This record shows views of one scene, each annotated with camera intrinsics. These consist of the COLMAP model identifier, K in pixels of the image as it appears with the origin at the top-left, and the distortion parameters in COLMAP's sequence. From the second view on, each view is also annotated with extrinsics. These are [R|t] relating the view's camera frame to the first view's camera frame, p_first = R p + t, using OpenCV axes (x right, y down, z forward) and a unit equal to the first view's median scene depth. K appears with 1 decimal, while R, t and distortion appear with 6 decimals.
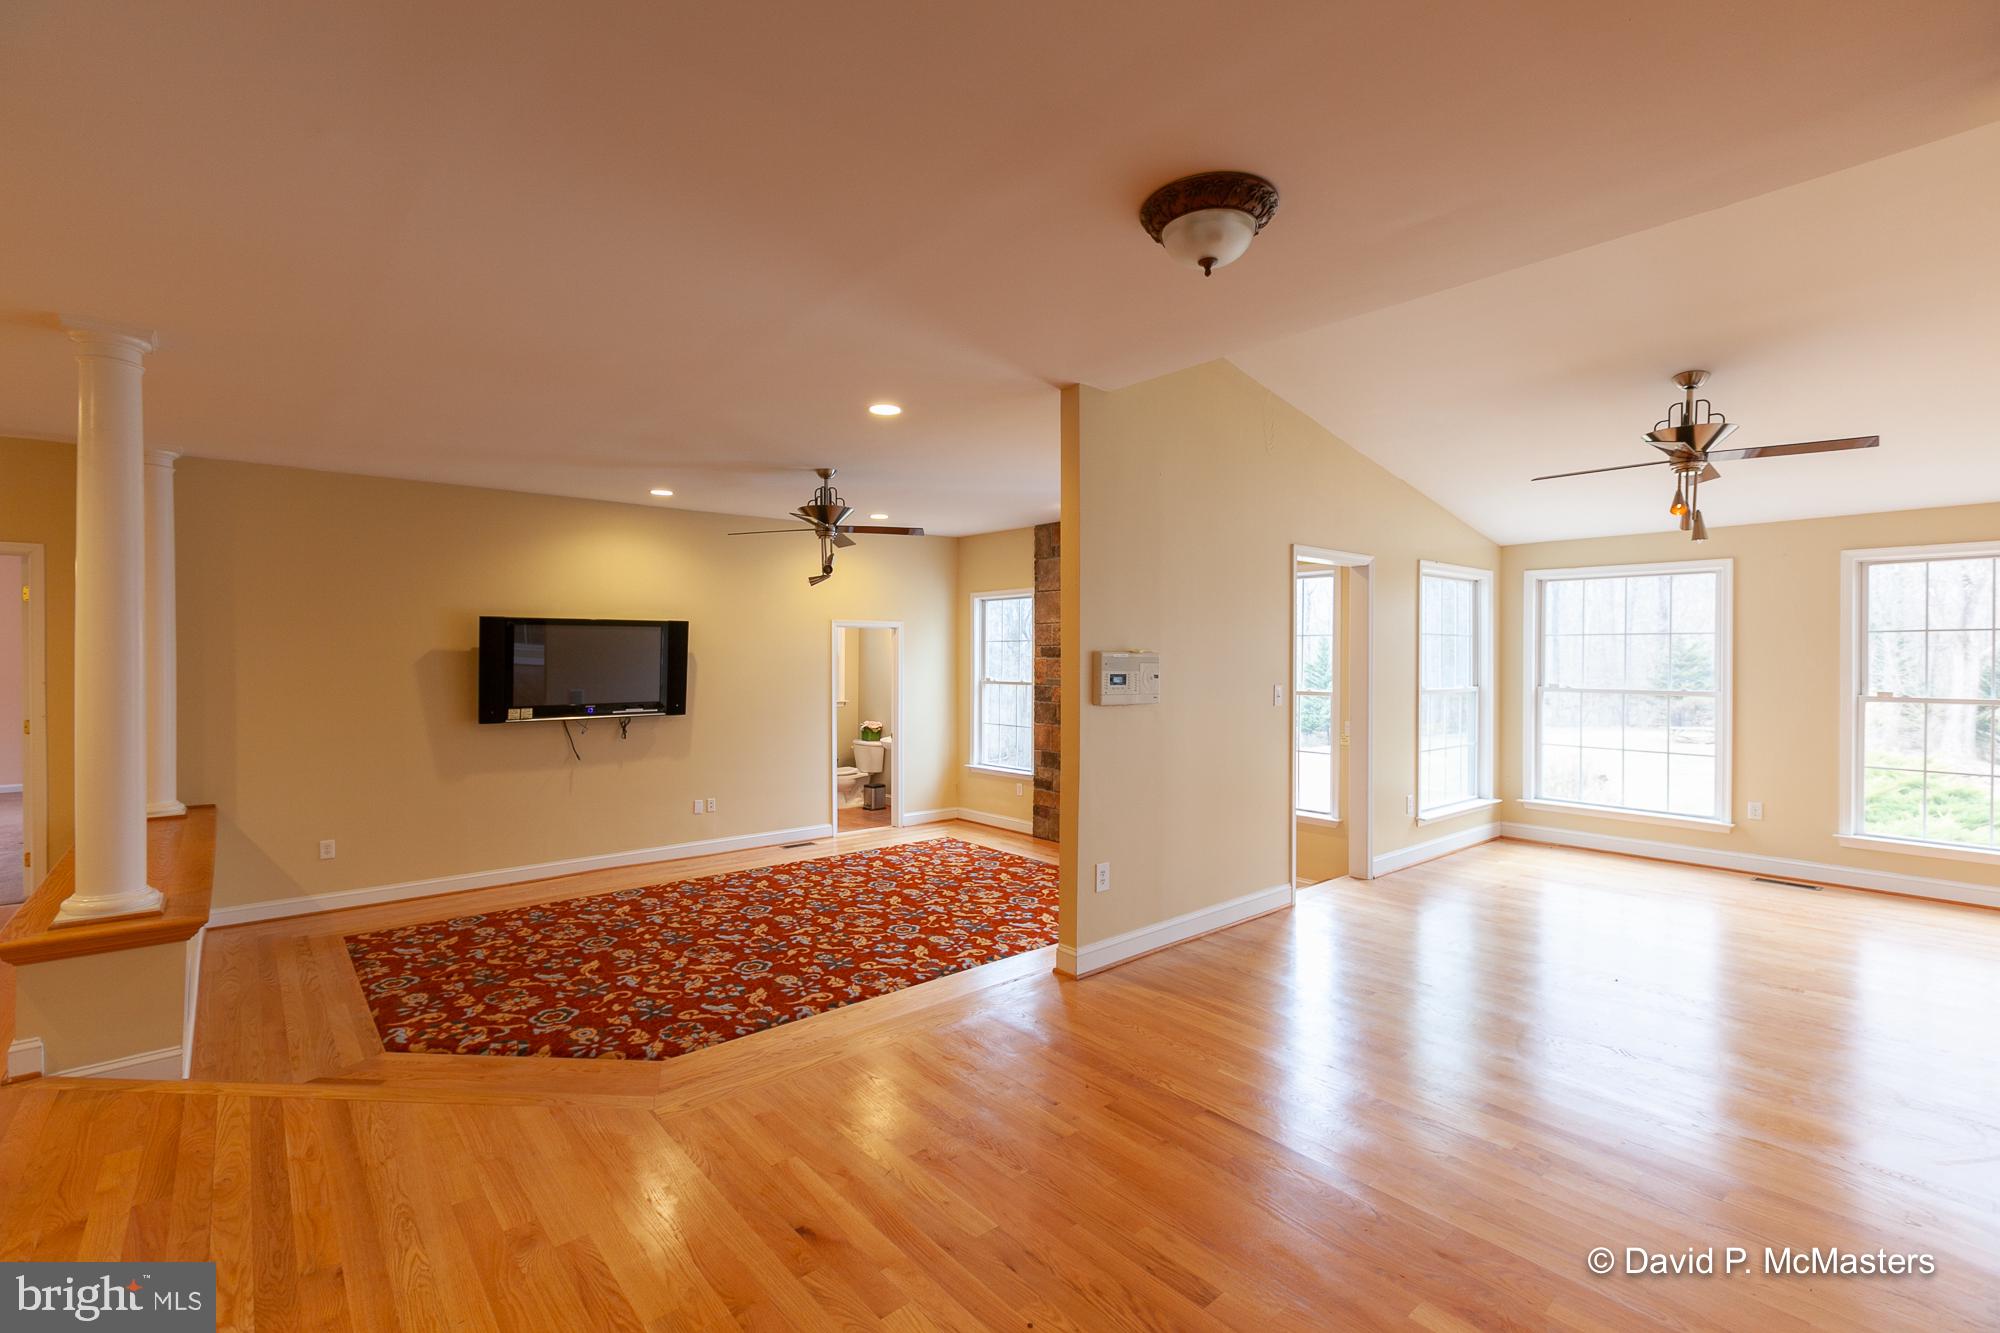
lens RADIAL K [[886.6, 0, 992.0], [0, 886.6, 658.6], [0, 0, 1]] dist [0.001793, -0.000812]
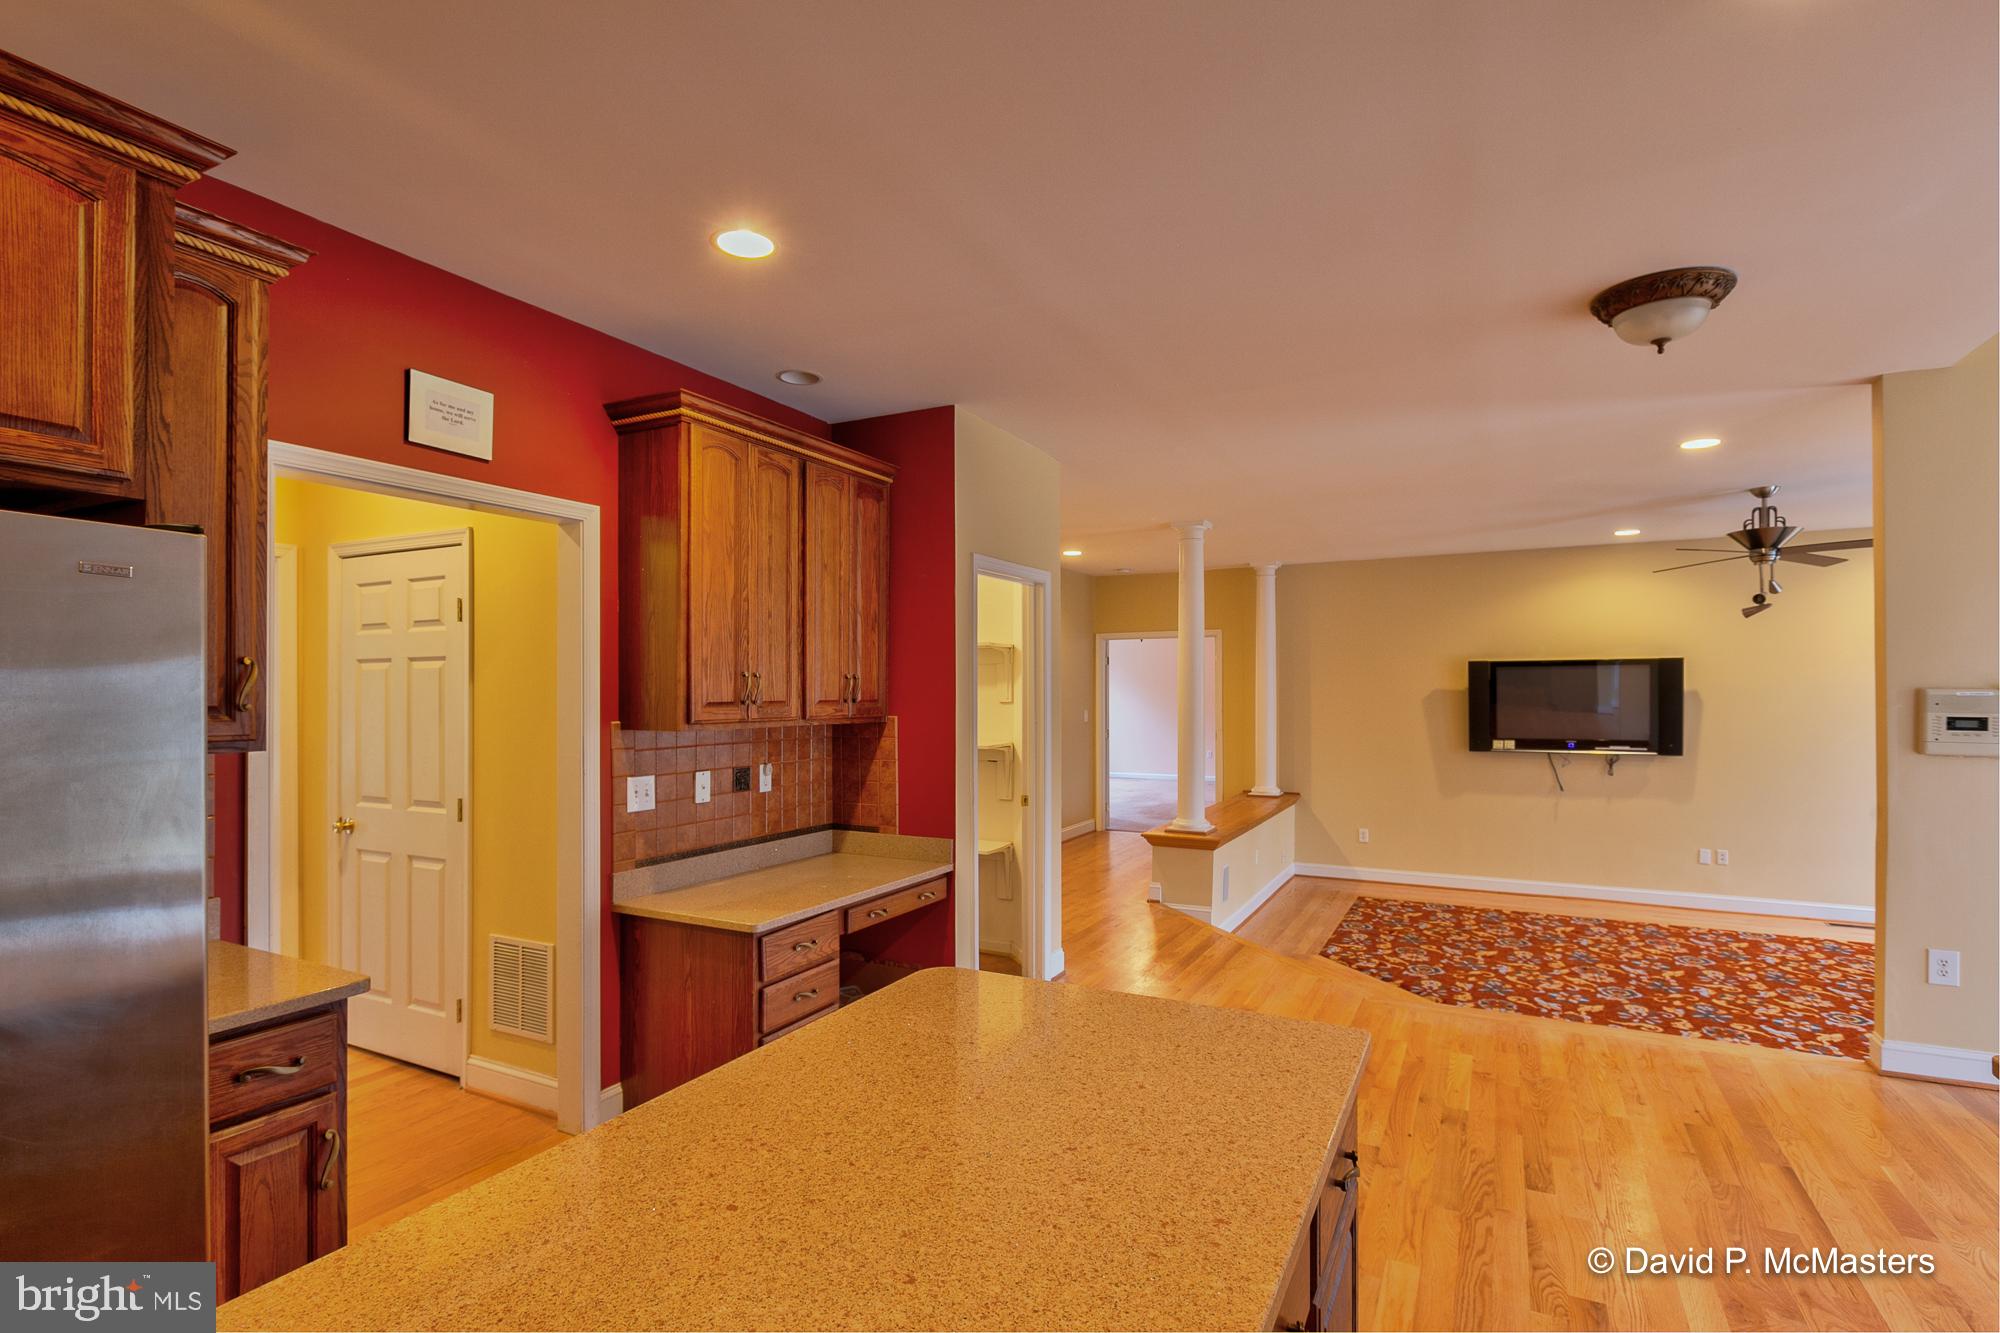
lens RADIAL K [[982.7, 0, 997.5], [0, 982.7, 678.7], [0, 0, 1]] dist [-0.004205, -0.000567]
pose [[0.374417, -0.015040, -0.927138, 0.476608], [-0.001954, 0.999853, -0.017009, -0.000203], [0.927258, 0.008181, 0.374333, -0.101520]]
